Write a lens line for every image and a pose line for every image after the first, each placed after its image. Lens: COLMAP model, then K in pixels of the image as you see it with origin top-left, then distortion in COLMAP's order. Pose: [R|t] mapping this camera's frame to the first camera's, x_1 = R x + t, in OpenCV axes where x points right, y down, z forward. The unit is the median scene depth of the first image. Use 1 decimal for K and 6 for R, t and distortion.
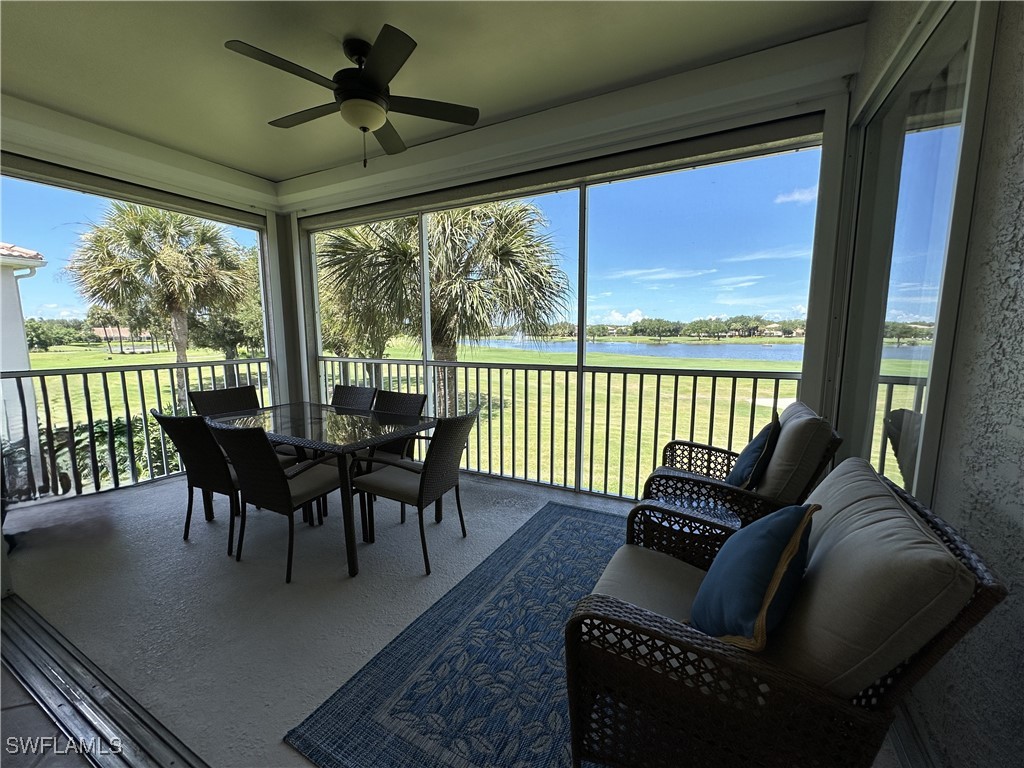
lens RADIAL K [[409.6, 0, 510.9], [0, 409.6, 384.2], [0, 0, 1]] dist [-0.002411, 0.000523]
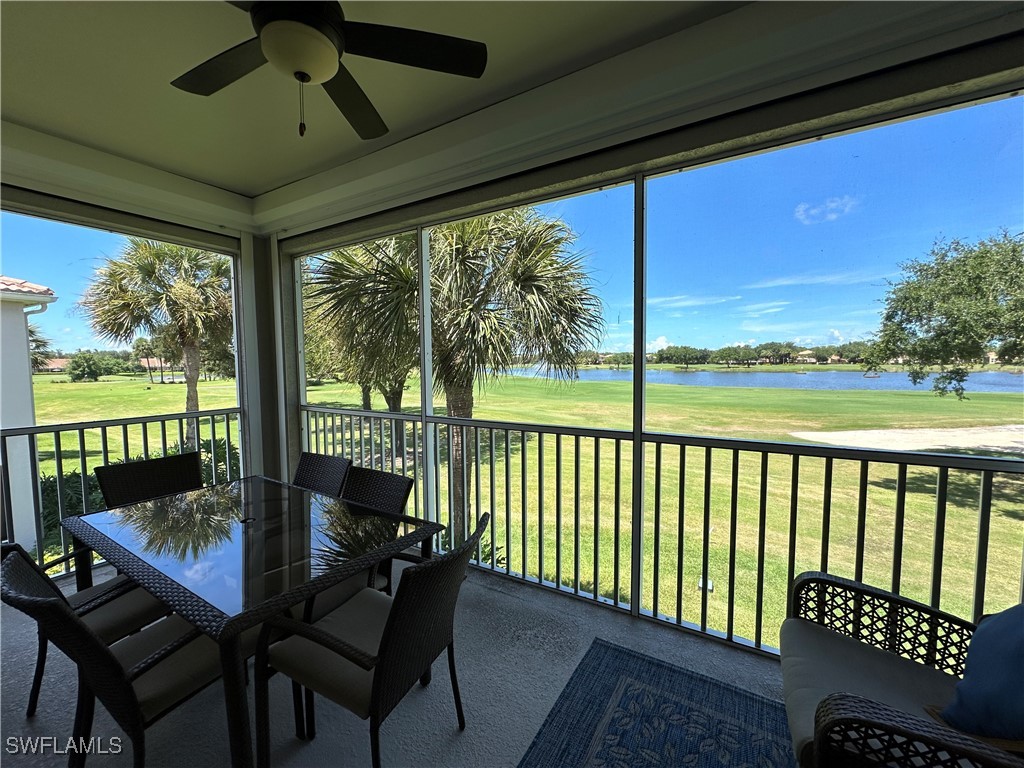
lens RADIAL K [[409.6, 0, 510.9], [0, 409.6, 384.2], [0, 0, 1]] dist [-0.002411, 0.000523]
pose [[0.998354, -0.001988, -0.057323, -0.003135], [-0.001933, 0.997665, -0.068275, -0.059928], [0.057325, 0.068273, 0.996018, 0.225845]]
